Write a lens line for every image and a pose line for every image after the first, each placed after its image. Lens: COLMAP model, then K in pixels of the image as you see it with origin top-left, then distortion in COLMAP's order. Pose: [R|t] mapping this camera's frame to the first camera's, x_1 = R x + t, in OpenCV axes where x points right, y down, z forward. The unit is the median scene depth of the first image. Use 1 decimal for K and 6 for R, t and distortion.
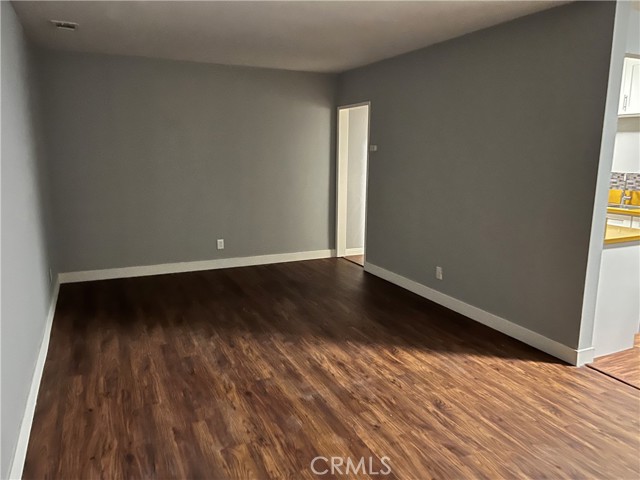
lens RADIAL K [[481.6, 0, 319.2], [0, 481.6, 239.0], [0, 0, 1]] dist [0.026367, 0.004624]
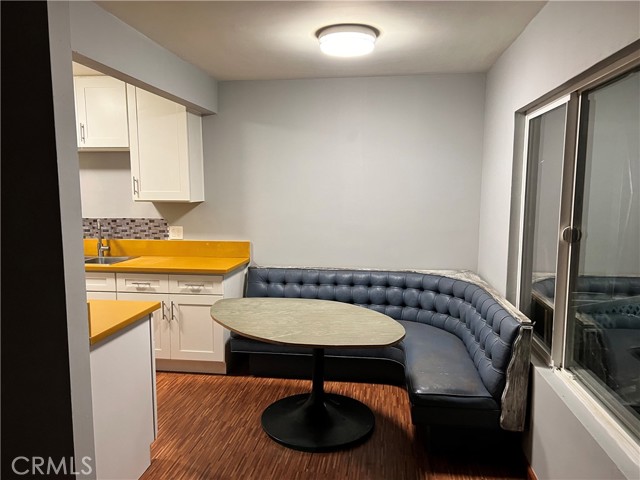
lens RADIAL K [[481.6, 0, 319.8], [0, 481.6, 241.4], [0, 0, 1]] dist [0.026367, 0.004624]
pose [[0.542902, -0.090030, 0.834956, 0.149034], [0.153663, 0.988101, 0.006628, -0.045988], [-0.825618, 0.124704, 0.550276, 0.251019]]
